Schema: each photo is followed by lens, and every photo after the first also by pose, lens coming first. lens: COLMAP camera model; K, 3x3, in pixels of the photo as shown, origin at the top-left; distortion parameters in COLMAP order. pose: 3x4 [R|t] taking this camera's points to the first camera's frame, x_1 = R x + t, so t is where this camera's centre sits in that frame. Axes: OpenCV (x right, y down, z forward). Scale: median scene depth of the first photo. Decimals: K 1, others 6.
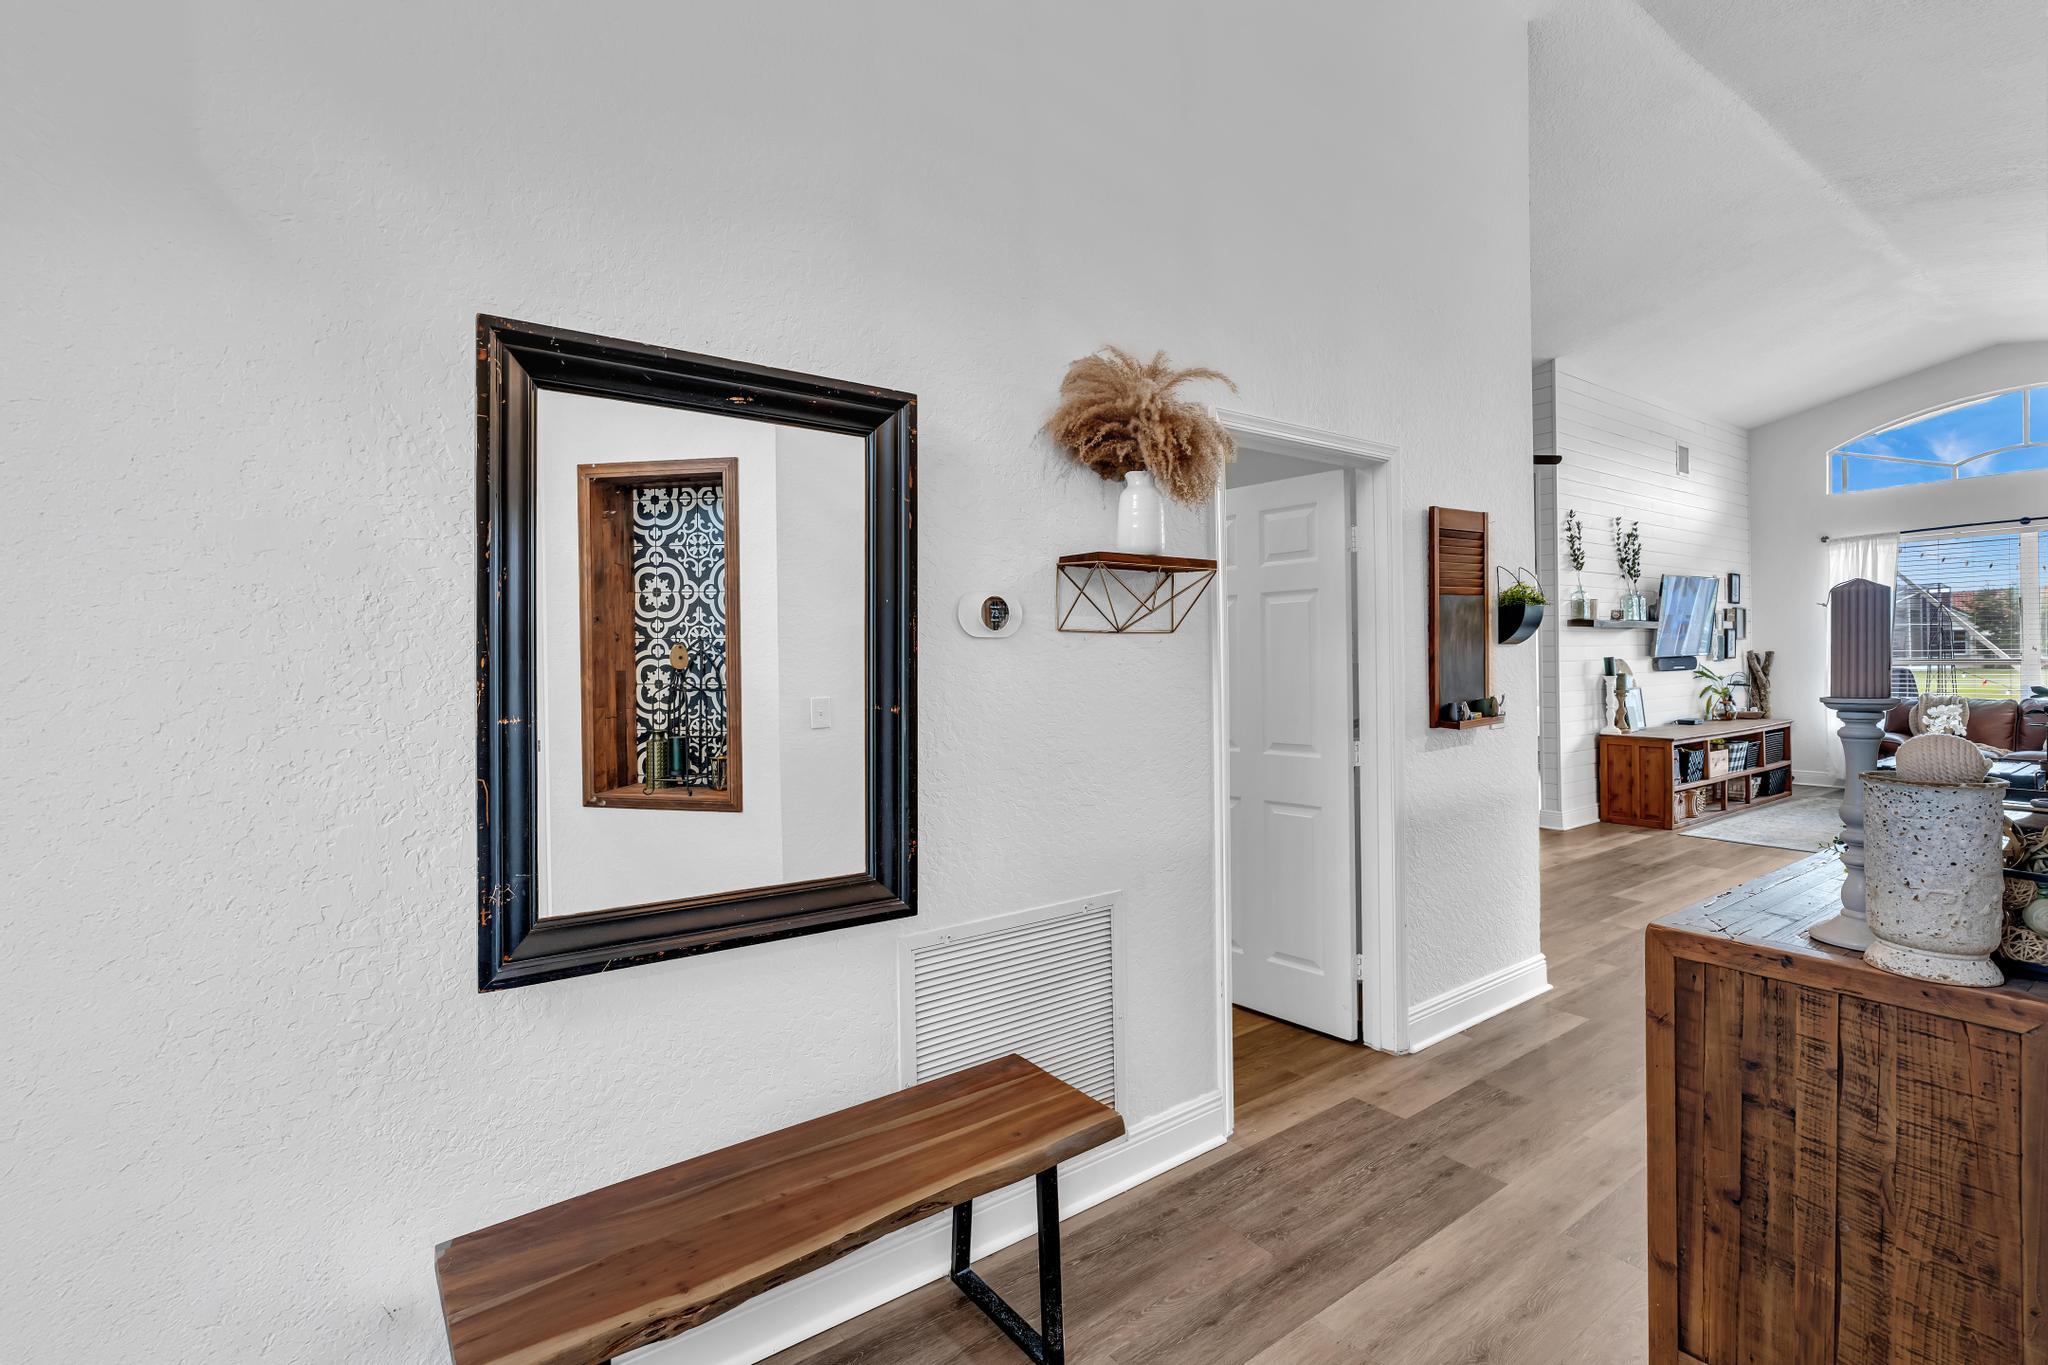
lens RADIAL K [[919.9, 0, 1027.5], [0, 919.9, 656.8], [0, 0, 1]] dist [-0.008647, 0.003401]
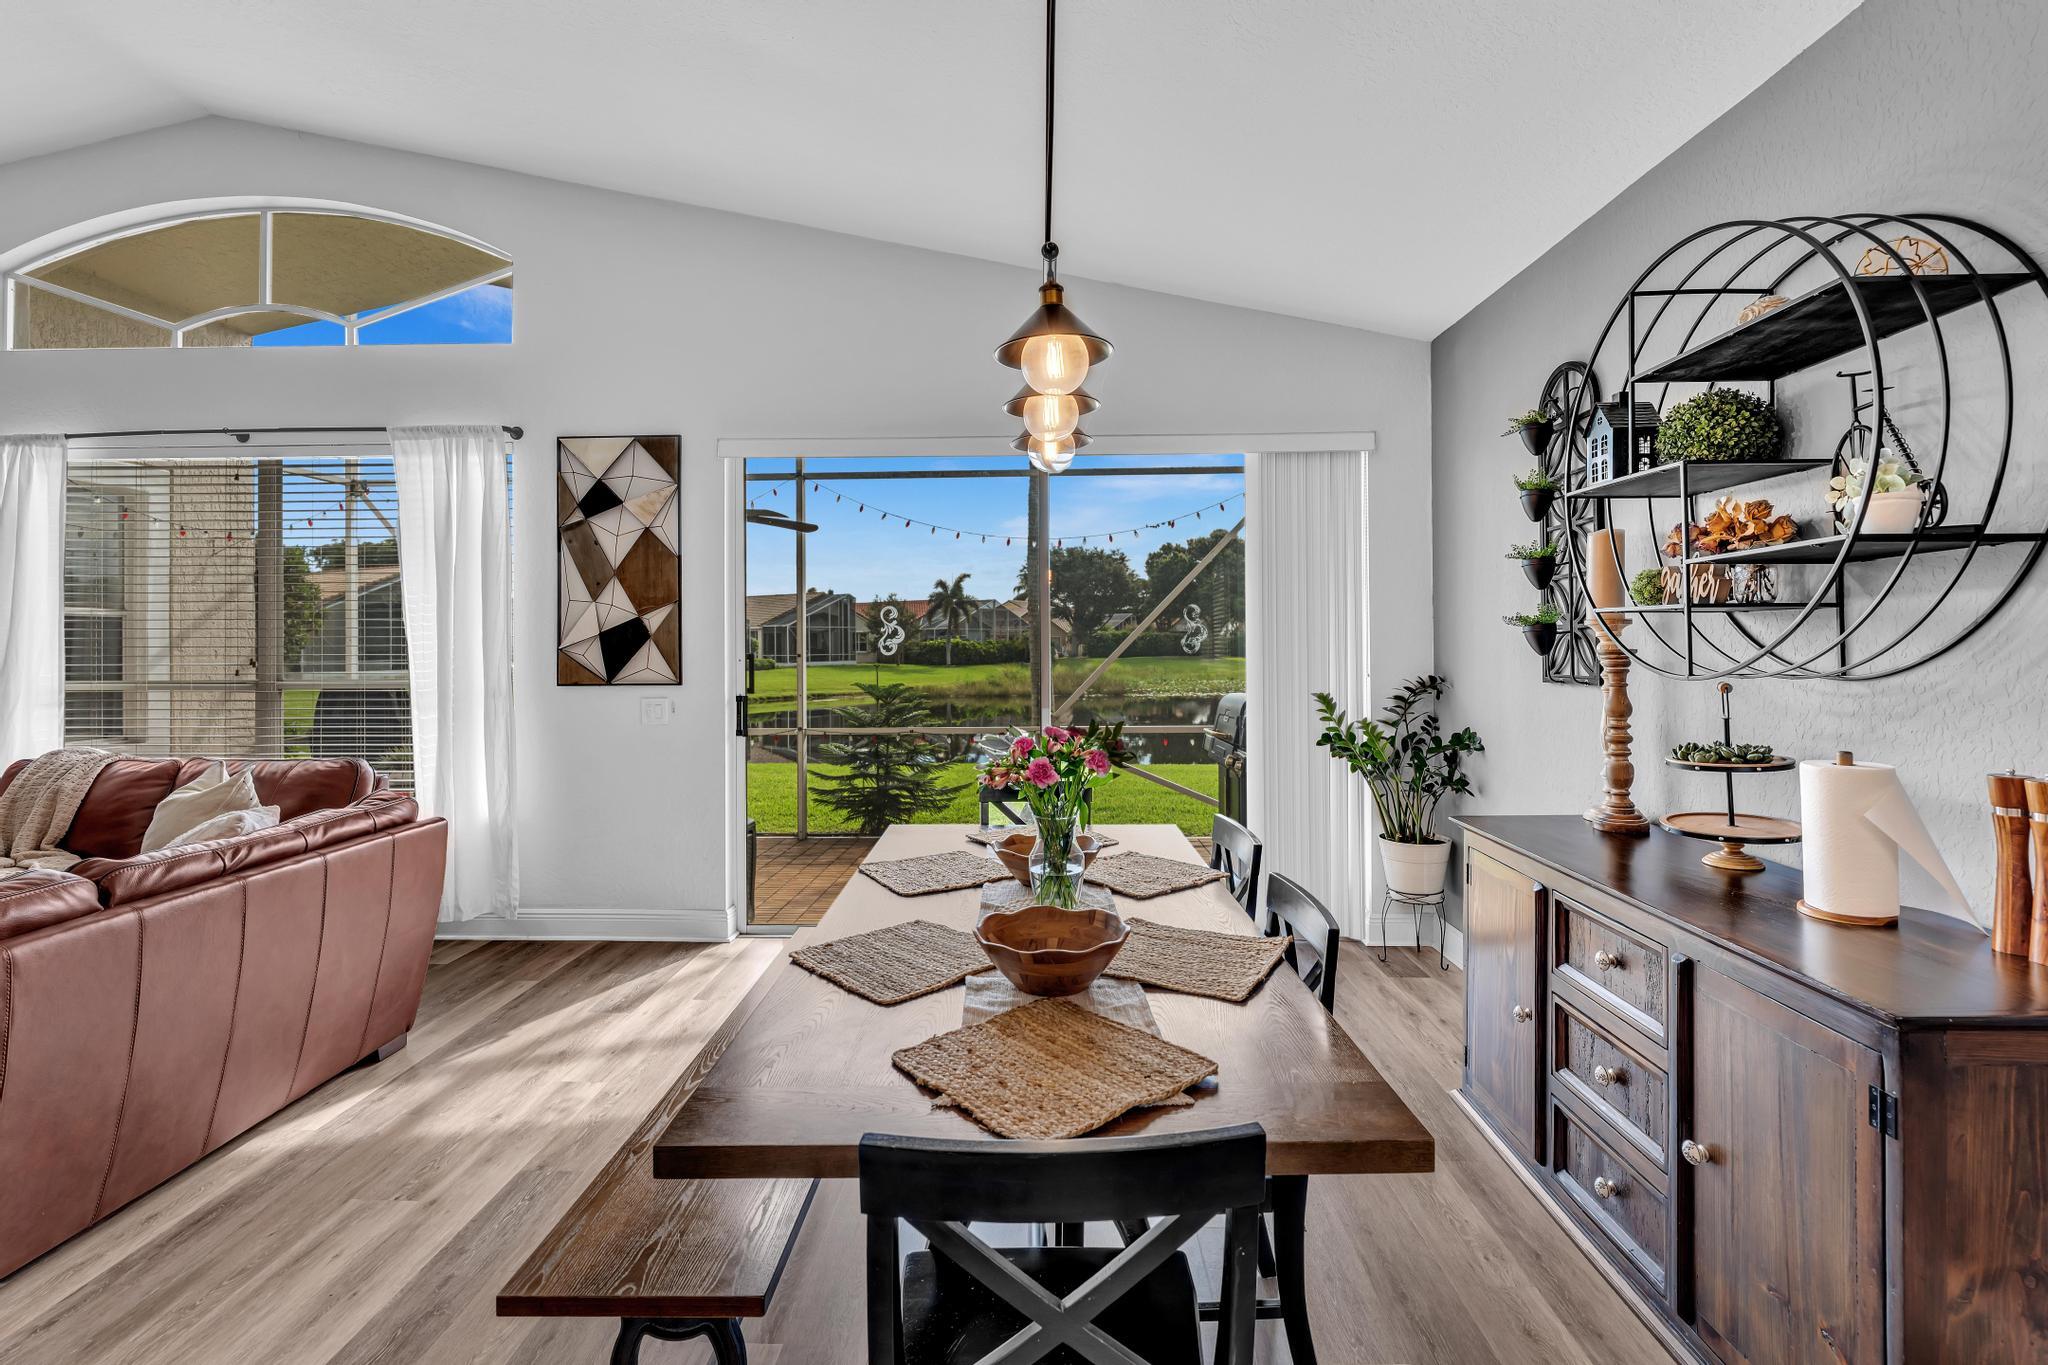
lens RADIAL K [[947.1, 0, 1020.6], [0, 947.1, 638.0], [0, 0, 1]] dist [-0.002300, -0.000105]
pose [[0.607642, 0.014920, 0.794071, 1.029146], [-0.003951, 0.999868, -0.015764, -0.018821], [-0.794201, 0.006441, 0.607621, 0.298959]]
